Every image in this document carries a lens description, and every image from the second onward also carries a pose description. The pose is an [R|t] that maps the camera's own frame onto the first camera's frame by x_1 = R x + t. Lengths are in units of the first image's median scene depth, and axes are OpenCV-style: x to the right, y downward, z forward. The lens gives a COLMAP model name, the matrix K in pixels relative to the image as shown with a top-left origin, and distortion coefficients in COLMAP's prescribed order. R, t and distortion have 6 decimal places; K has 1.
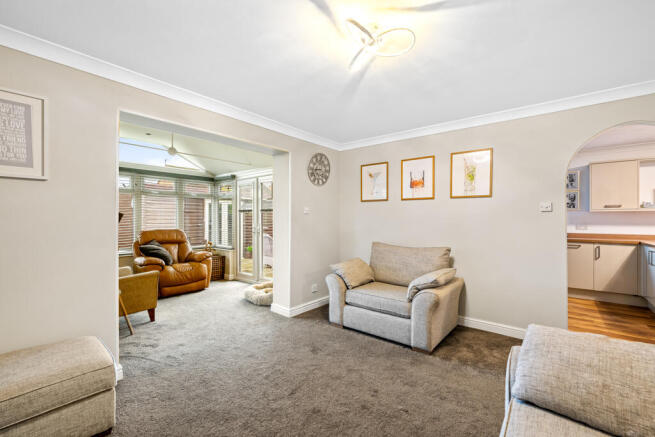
lens RADIAL K [[279.7, 0, 324.4], [0, 279.7, 221.2], [0, 0, 1]] dist [-0.004033, -0.000085]
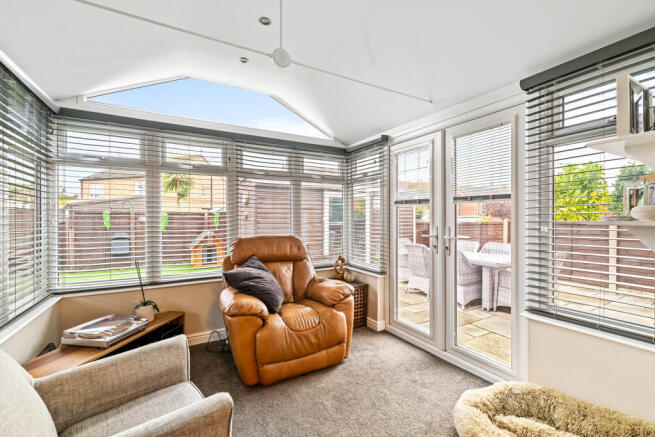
lens RADIAL K [[279.7, 0, 327.5], [0, 279.7, 218.3], [0, 0, 1]] dist [-0.004033, -0.000085]
pose [[0.936178, -0.001327, -0.351523, -0.261916], [-0.000372, 0.999989, -0.004766, -0.004627], [0.351525, 0.004592, 0.936167, 0.501043]]
